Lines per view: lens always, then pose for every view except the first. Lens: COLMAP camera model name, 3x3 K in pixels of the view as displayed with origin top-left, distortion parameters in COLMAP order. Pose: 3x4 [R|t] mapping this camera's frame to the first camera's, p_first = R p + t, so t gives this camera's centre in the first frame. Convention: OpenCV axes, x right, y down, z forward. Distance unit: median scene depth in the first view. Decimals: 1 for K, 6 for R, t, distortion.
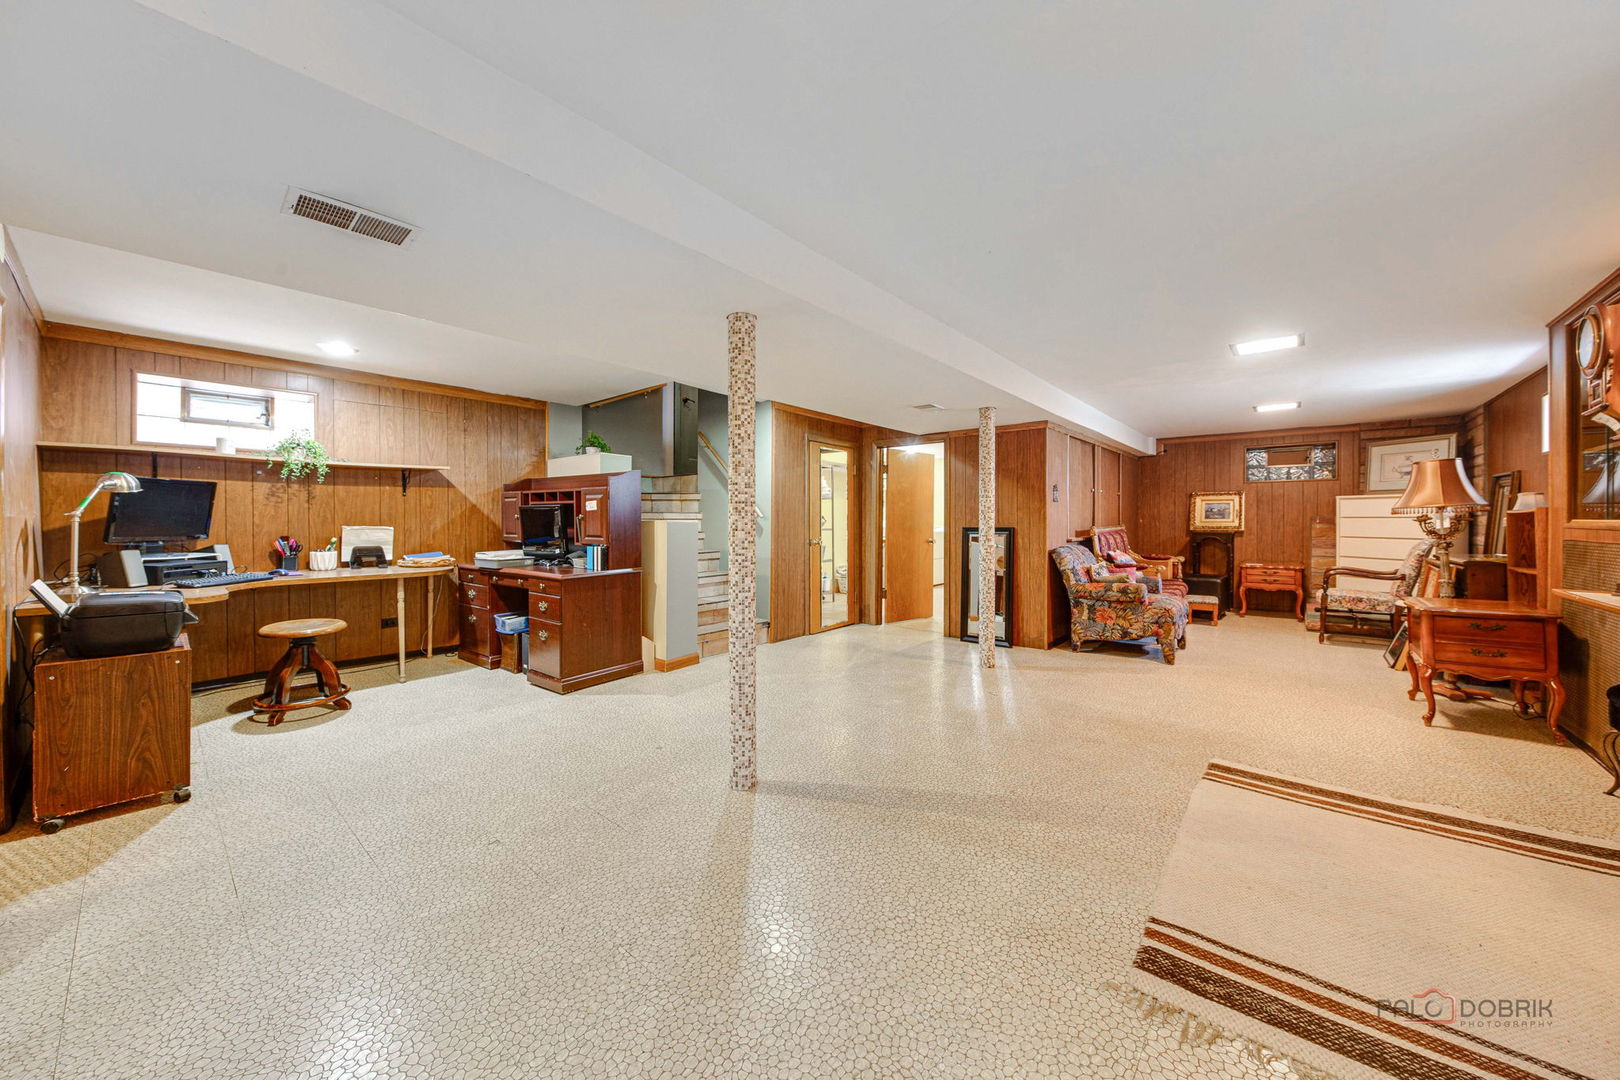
lens RADIAL K [[599.8, 0, 837.8], [0, 599.8, 520.8], [0, 0, 1]] dist [0.001306, 0.000122]
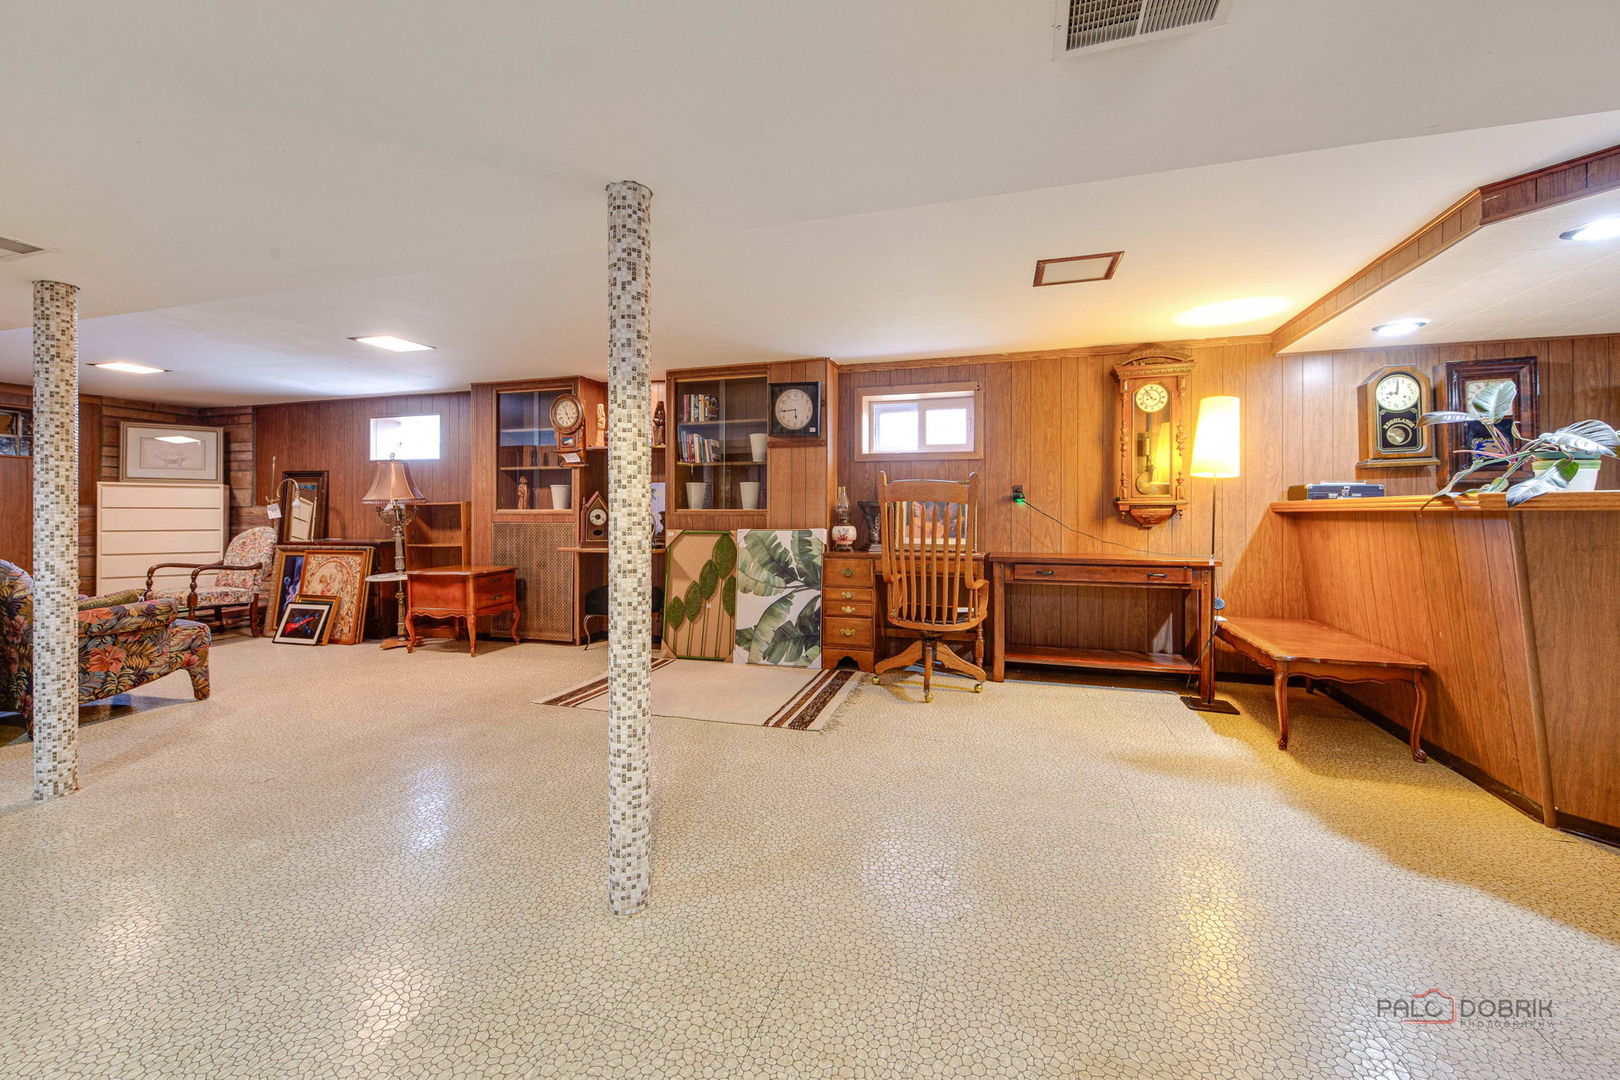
lens RADIAL K [[599.8, 0, 837.8], [0, 599.8, 520.8], [0, 0, 1]] dist [0.001306, 0.000122]
pose [[-0.401988, -0.010989, 0.915579, -0.454603], [0.004528, 0.999892, 0.013988, 0.007333], [-0.915634, 0.009769, -0.401895, 0.563924]]
